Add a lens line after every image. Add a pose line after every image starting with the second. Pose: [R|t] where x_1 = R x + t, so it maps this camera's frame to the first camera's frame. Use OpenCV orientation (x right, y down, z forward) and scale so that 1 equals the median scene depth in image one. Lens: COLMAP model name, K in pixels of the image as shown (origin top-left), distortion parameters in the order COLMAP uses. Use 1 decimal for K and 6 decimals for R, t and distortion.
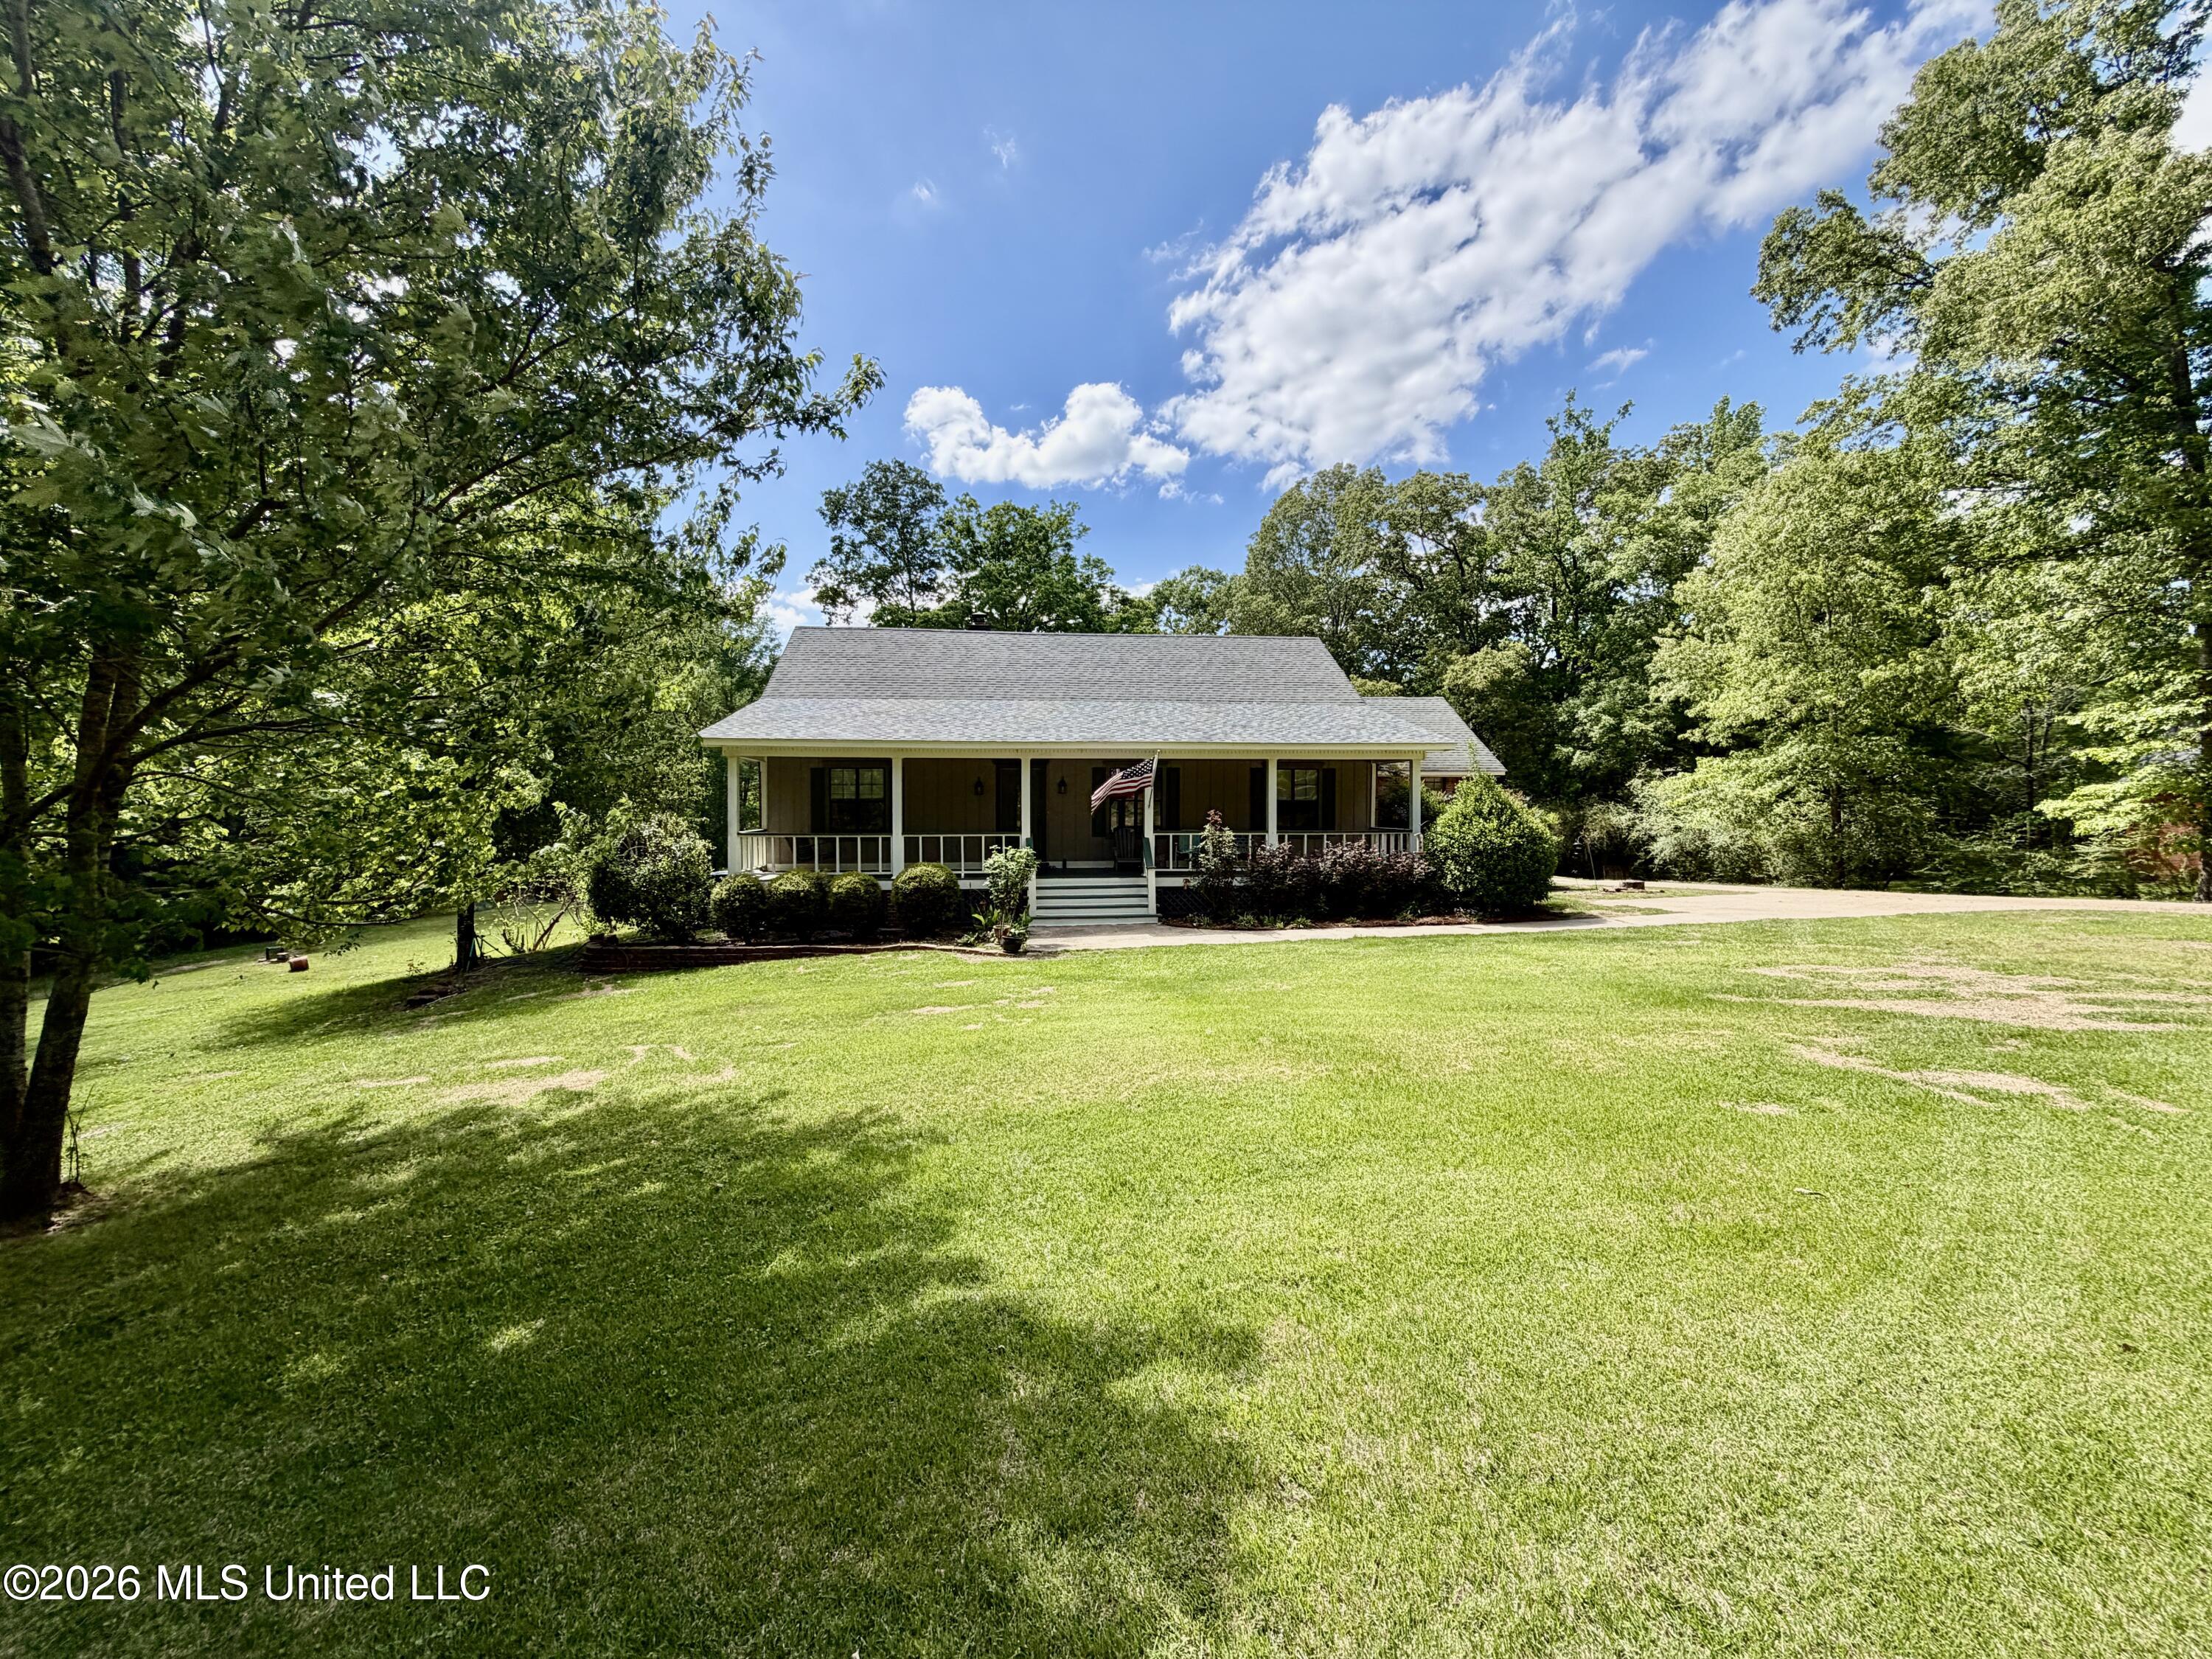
lens RADIAL K [[882.6, 0, 1105.1], [0, 882.6, 818.2], [0, 0, 1]] dist [-0.002777, 0.000599]
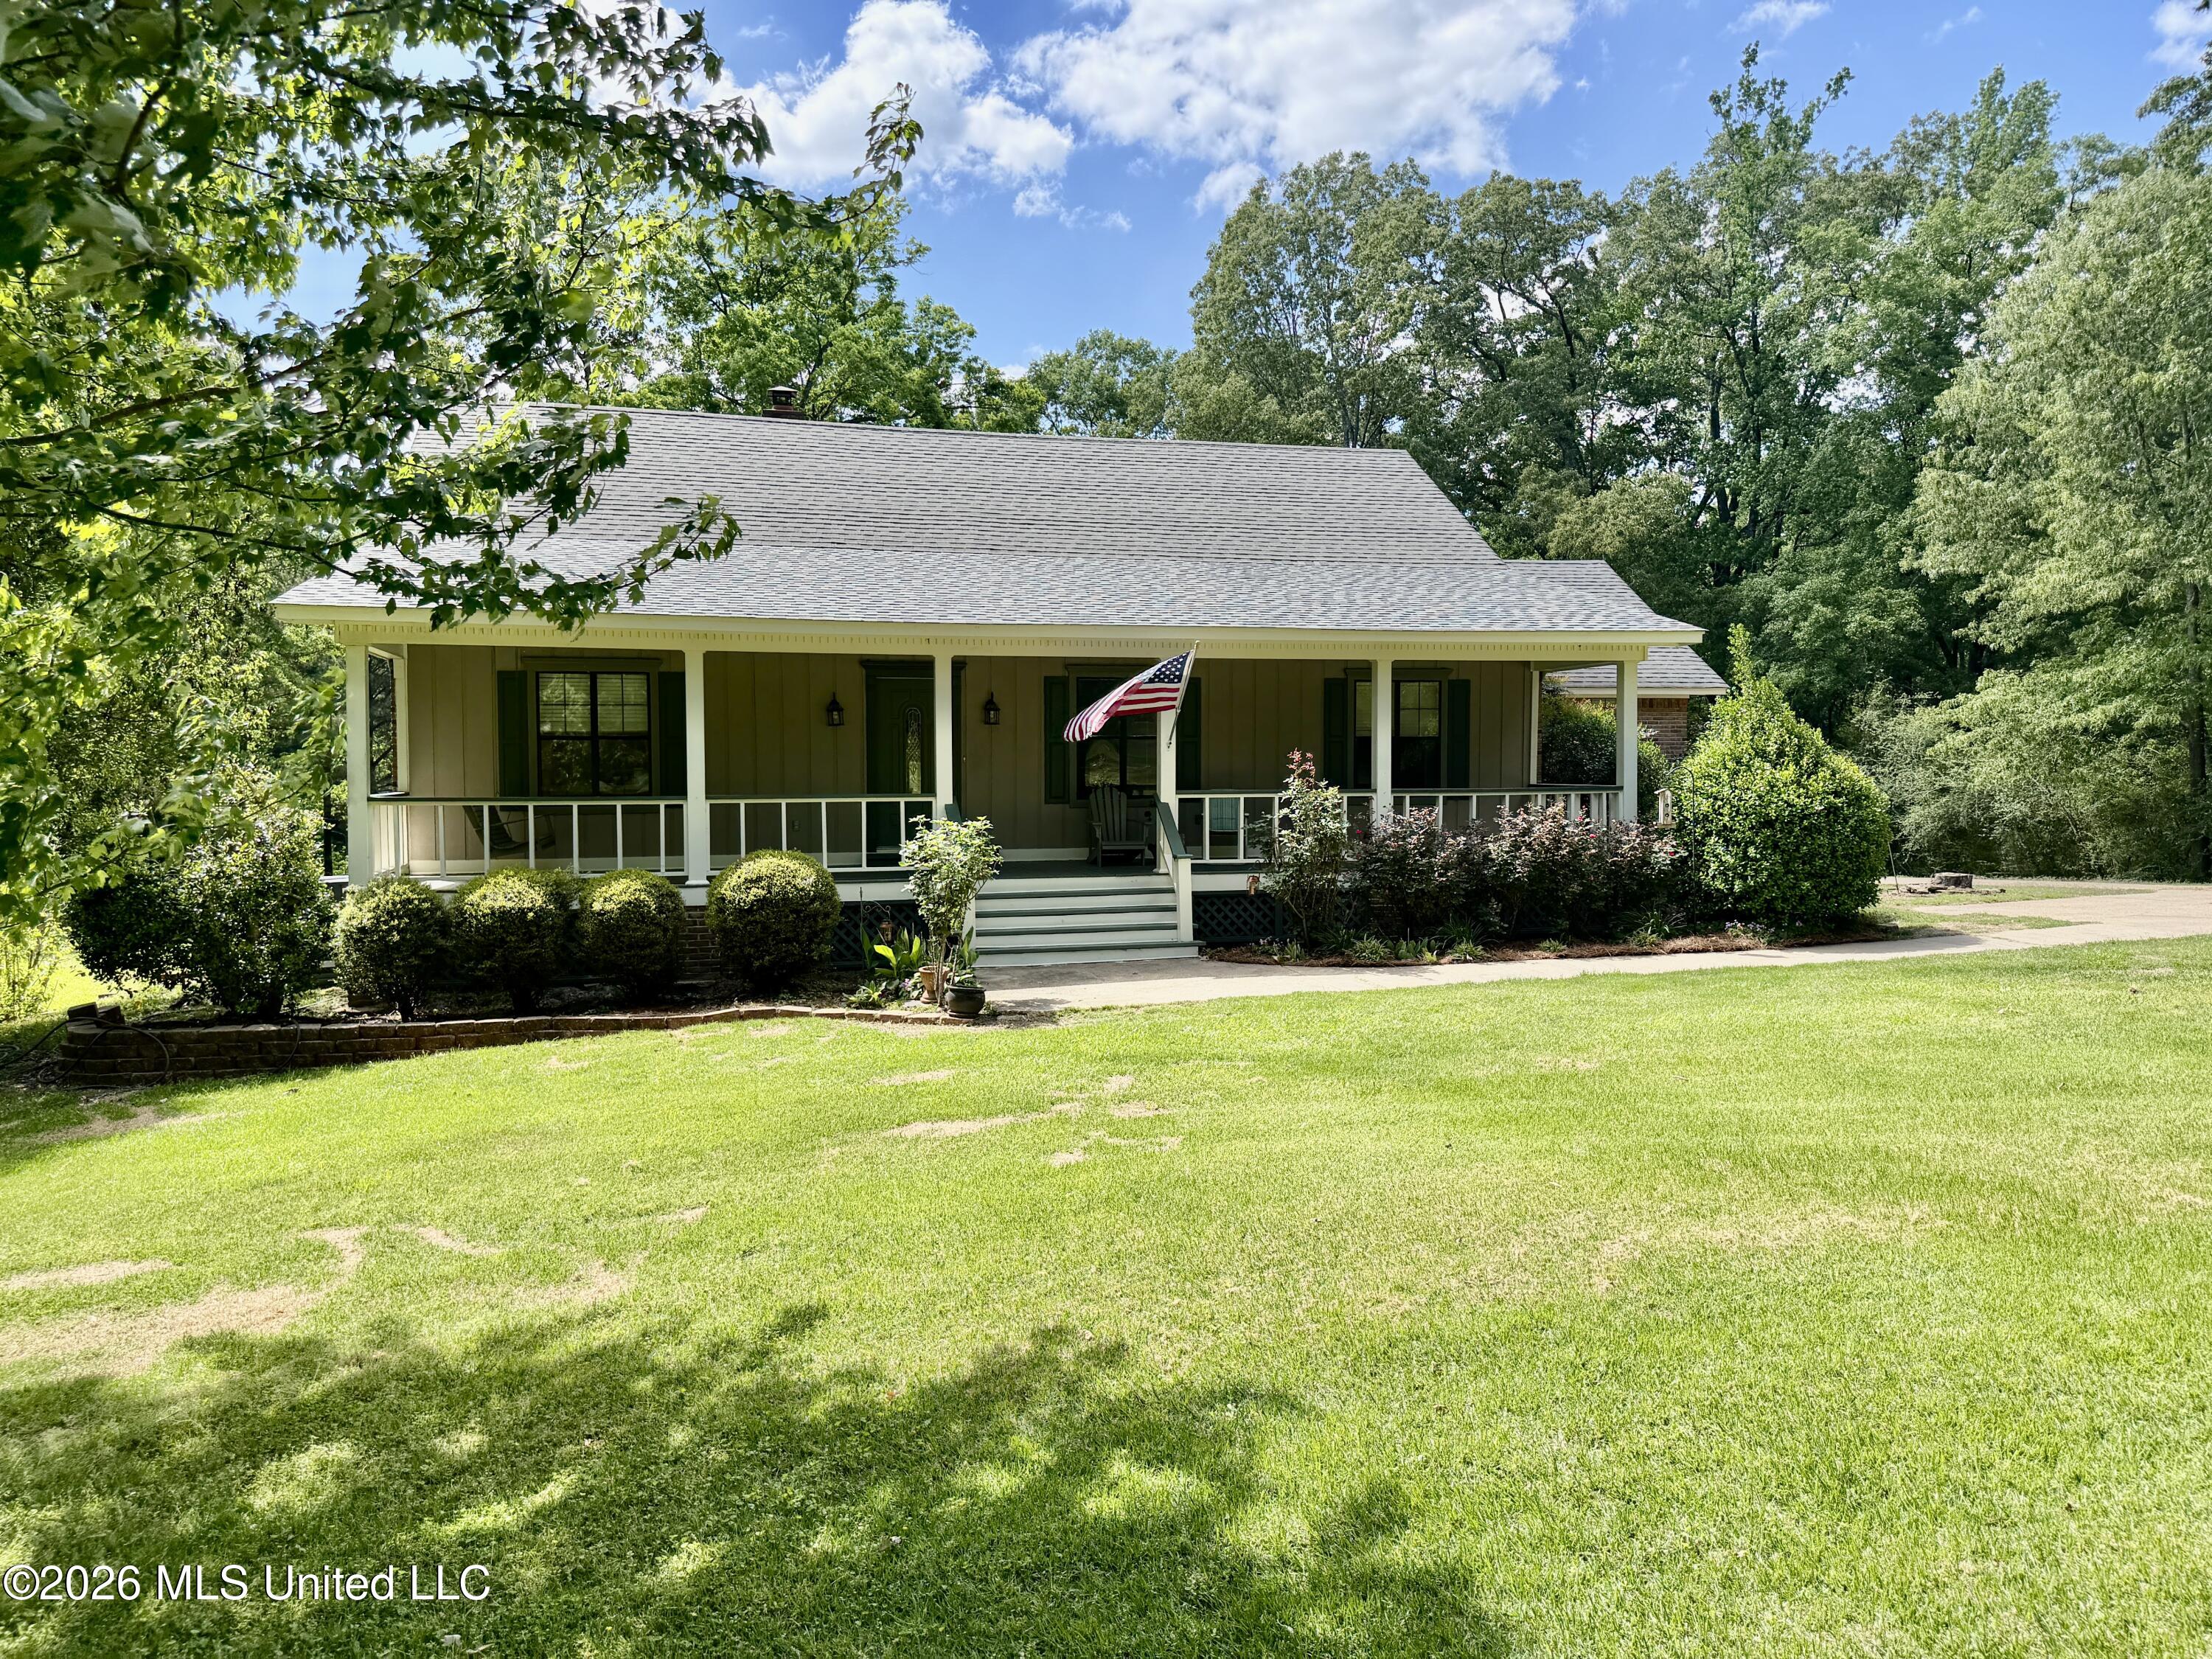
lens RADIAL K [[1545.1, 0, 1103.8], [0, 1545.1, 822.0], [0, 0, 1]] dist [0.031037, -0.025668]
pose [[0.990040, -0.008348, 0.140539, -0.122147], [0.005166, 0.999722, 0.022988, 0.011675], [-0.140692, -0.022033, 0.989808, 0.062774]]
